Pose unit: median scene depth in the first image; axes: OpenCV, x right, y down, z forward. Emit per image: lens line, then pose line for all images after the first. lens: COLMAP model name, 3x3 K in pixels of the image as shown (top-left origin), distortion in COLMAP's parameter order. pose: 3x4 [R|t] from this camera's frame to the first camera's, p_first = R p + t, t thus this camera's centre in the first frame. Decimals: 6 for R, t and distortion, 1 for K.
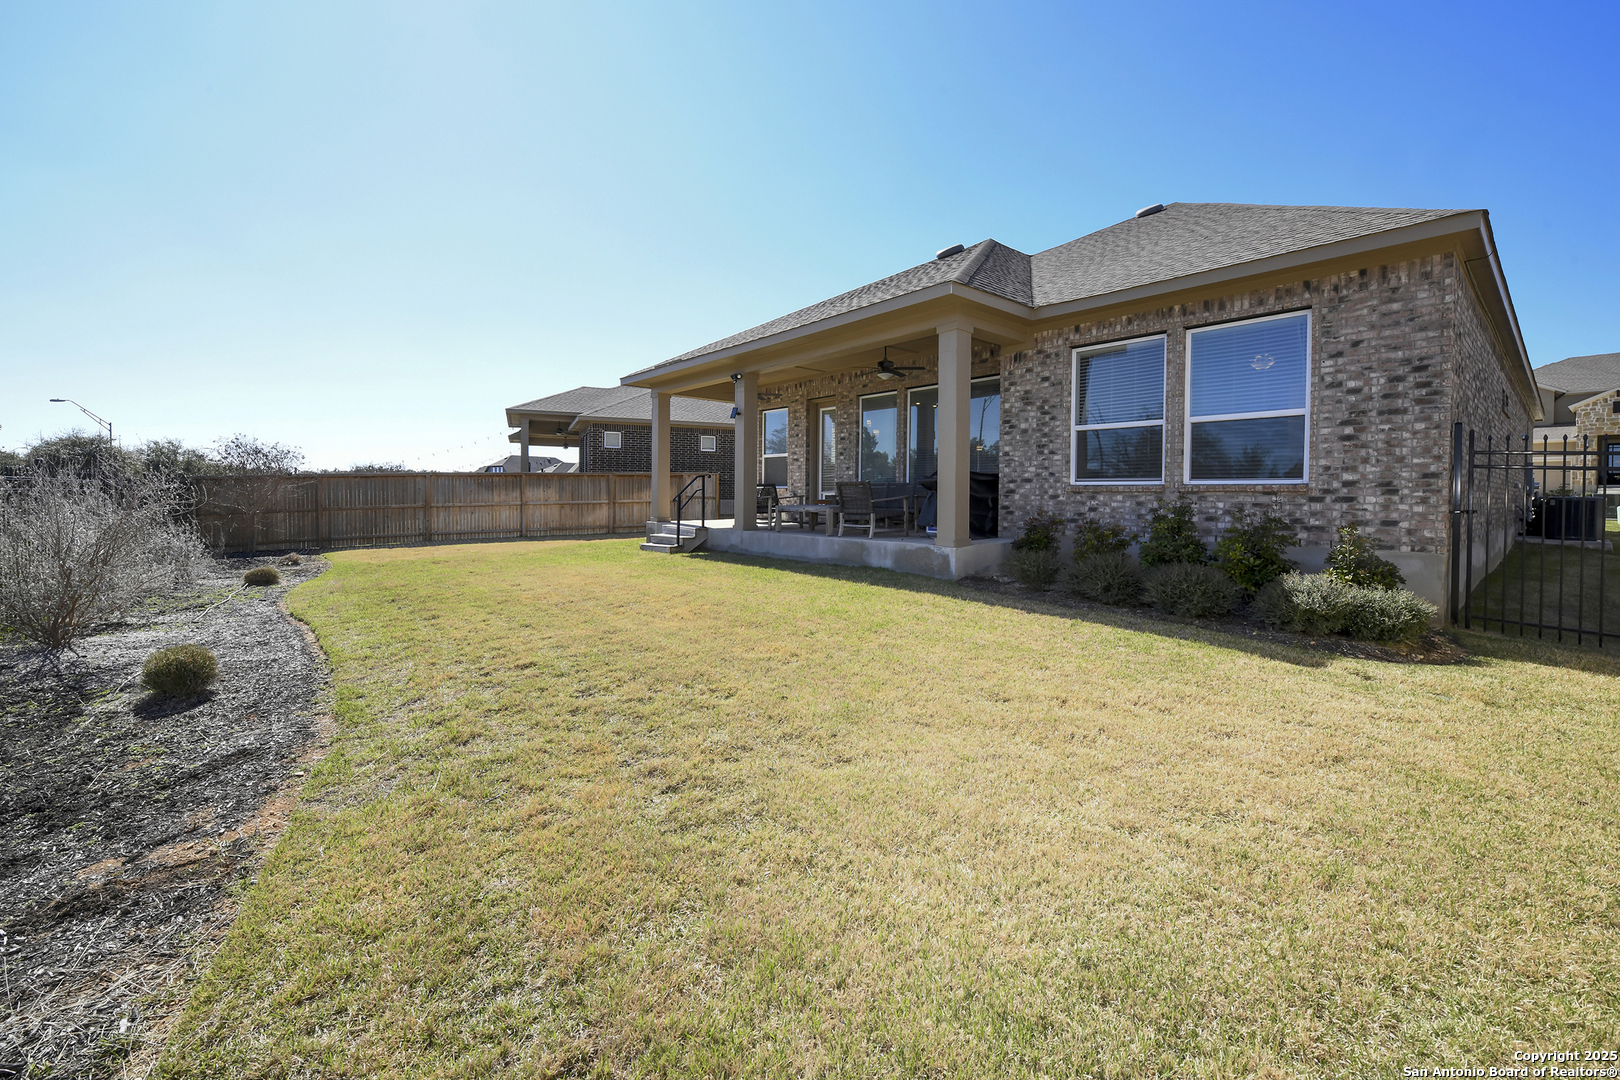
lens RADIAL K [[658.7, 0, 814.3], [0, 658.7, 519.4], [0, 0, 1]] dist [-0.000954, -0.000033]
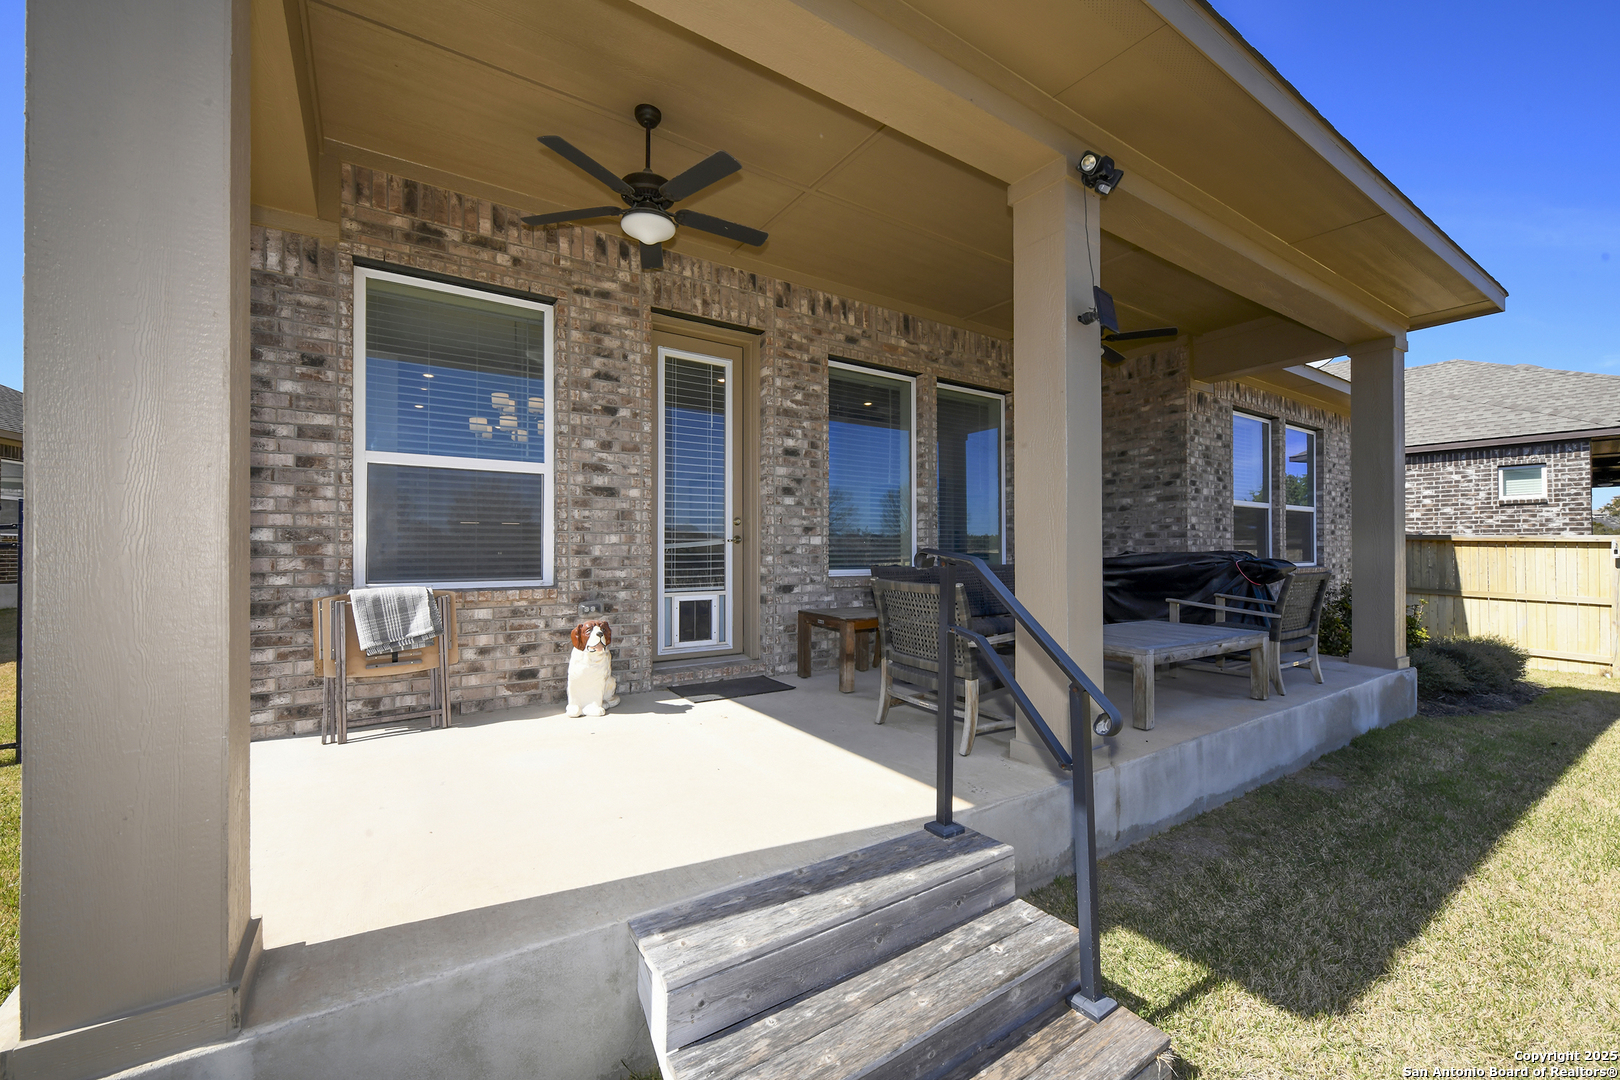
lens RADIAL K [[631.8, 0, 799.8], [0, 631.8, 542.8], [0, 0, 1]] dist [0.000118, -0.000098]
pose [[0.143398, -0.000145, 0.989665, -0.326770], [0.036236, 0.999330, -0.005104, -0.067849], [-0.989001, 0.036594, 0.143307, 0.954450]]
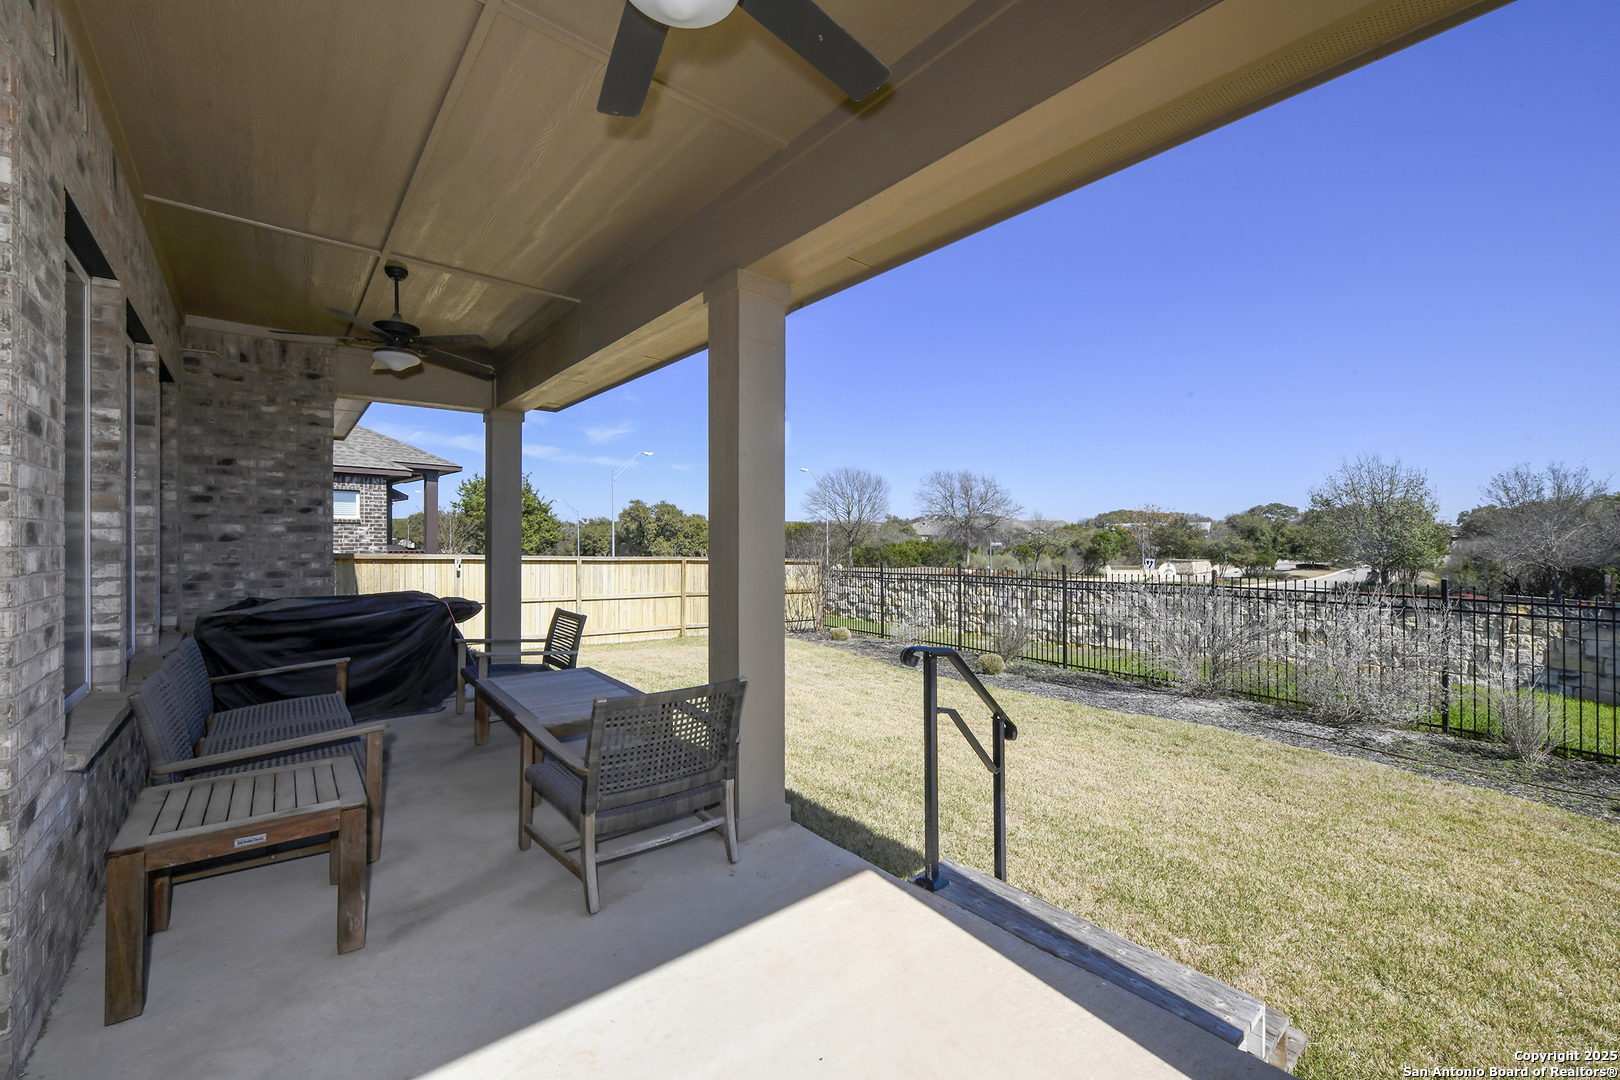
lens RADIAL K [[646.2, 0, 811.6], [0, 646.2, 537.6], [0, 0, 1]] dist [-0.002627, -0.000457]
pose [[-0.999360, -0.007688, 0.034925, -0.128140], [-0.006612, 0.999504, 0.030804, -0.104381], [-0.035144, 0.030554, -0.998915, 1.138502]]
